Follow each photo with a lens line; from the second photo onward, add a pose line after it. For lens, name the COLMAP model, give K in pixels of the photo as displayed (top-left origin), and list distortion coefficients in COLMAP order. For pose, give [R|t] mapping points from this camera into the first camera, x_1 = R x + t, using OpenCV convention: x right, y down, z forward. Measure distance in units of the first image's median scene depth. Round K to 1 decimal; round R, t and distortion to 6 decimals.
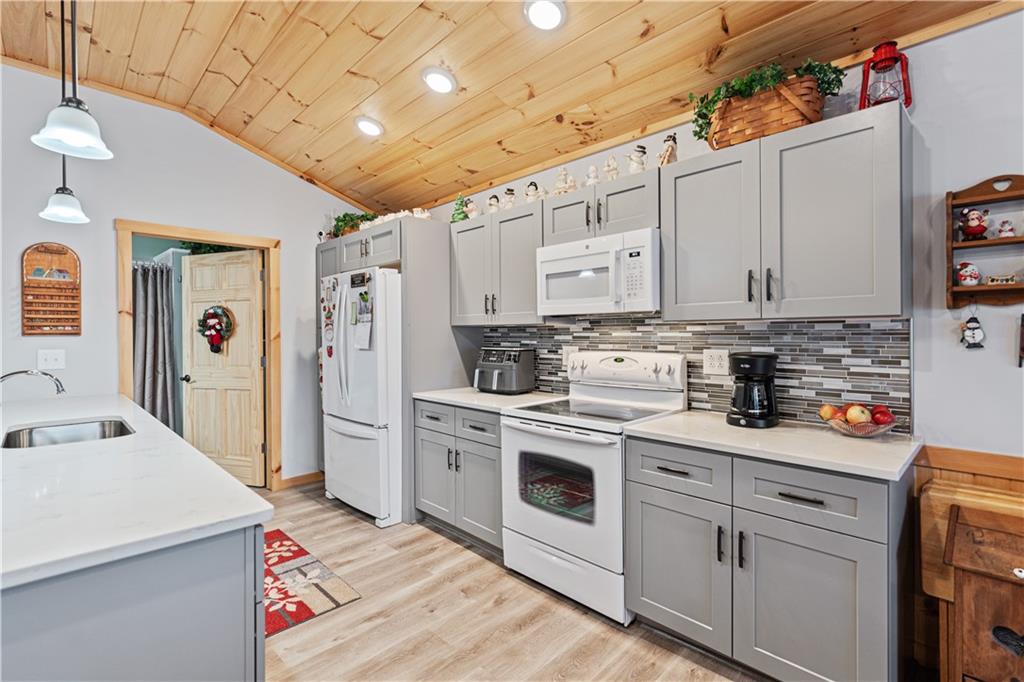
lens RADIAL K [[479.1, 0, 513.3], [0, 479.1, 334.0], [0, 0, 1]] dist [0.001744, 0.000045]
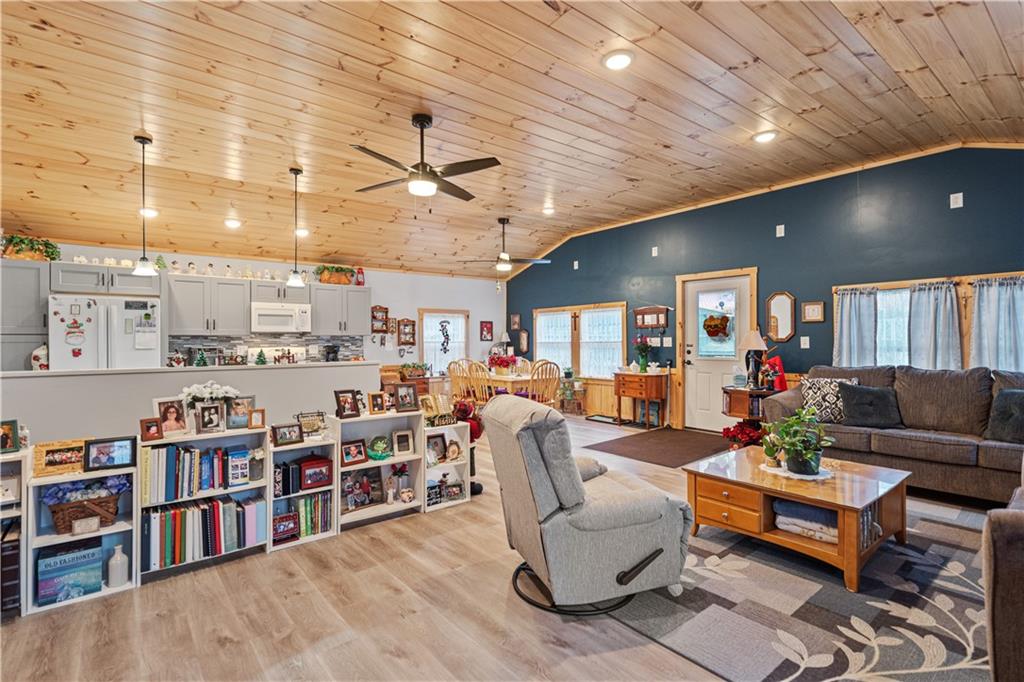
lens RADIAL K [[473.5, 0, 507.6], [0, 473.5, 336.0], [0, 0, 1]] dist [0.000394, 0.000378]
pose [[0.116302, 0.012700, 0.993133, -1.840801], [0.007382, 0.999880, -0.013650, 0.020380], [-0.993186, 0.008918, 0.116194, -0.417875]]
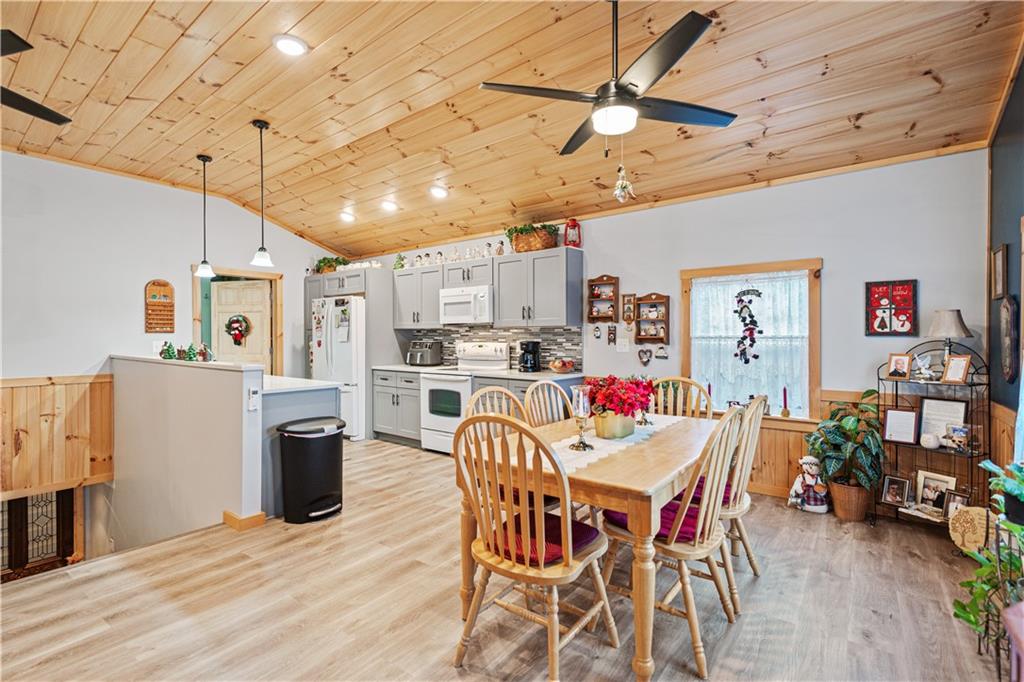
lens RADIAL K [[478.9, 0, 513.7], [0, 478.9, 337.6], [0, 0, 1]] dist [0.001006, -0.000196]
pose [[0.990842, 0.003861, 0.134968, 0.076956], [-0.003647, 0.999992, -0.001833, 0.018702], [-0.134974, 0.001324, 0.990848, -0.888316]]
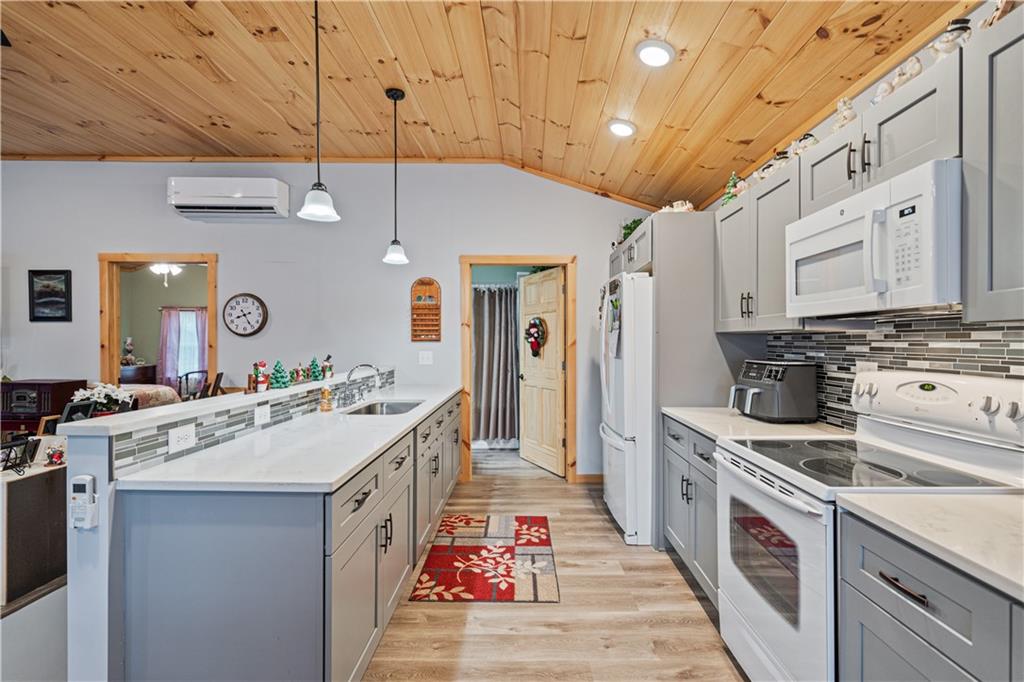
lens RADIAL K [[478.5, 0, 510.4], [0, 478.5, 343.6], [0, 0, 1]] dist [-0.000017, -0.000264]
pose [[0.695591, 0.008908, -0.718383, 0.254564], [-0.005081, 0.999959, 0.007479, -0.002593], [0.718420, -0.001553, 0.695608, 0.172759]]
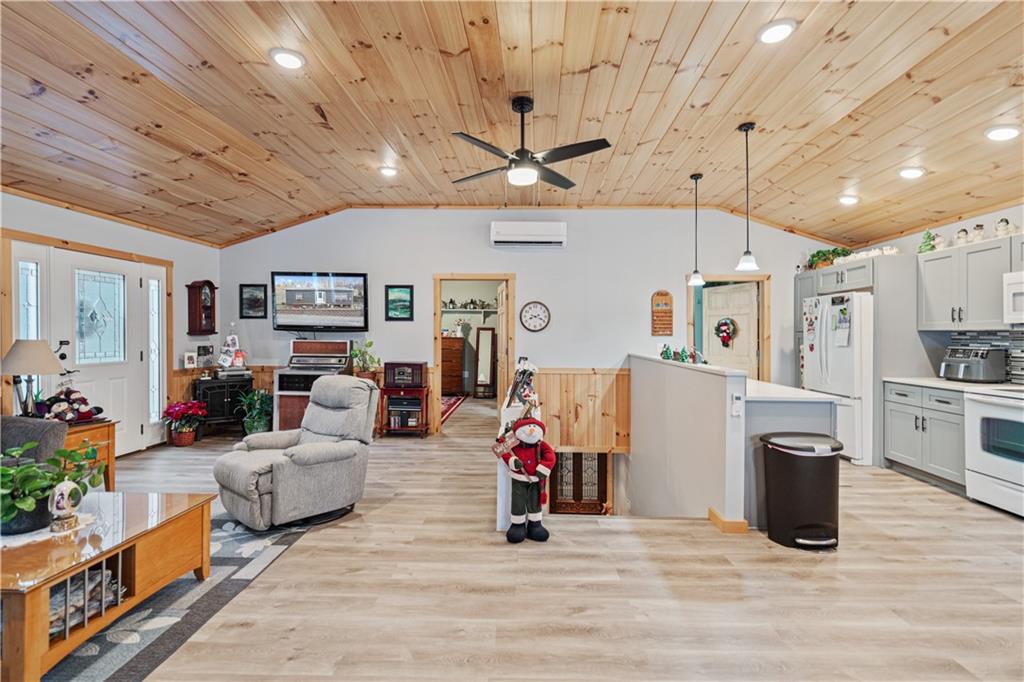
lens RADIAL K [[473.5, 0, 507.6], [0, 473.5, 336.0], [0, 0, 1]] dist [0.000394, 0.000378]
pose [[0.678421, 0.007391, -0.734636, 0.074988], [-0.008095, 0.999964, 0.002585, 0.004682], [0.734628, 0.004193, 0.678457, -0.844918]]
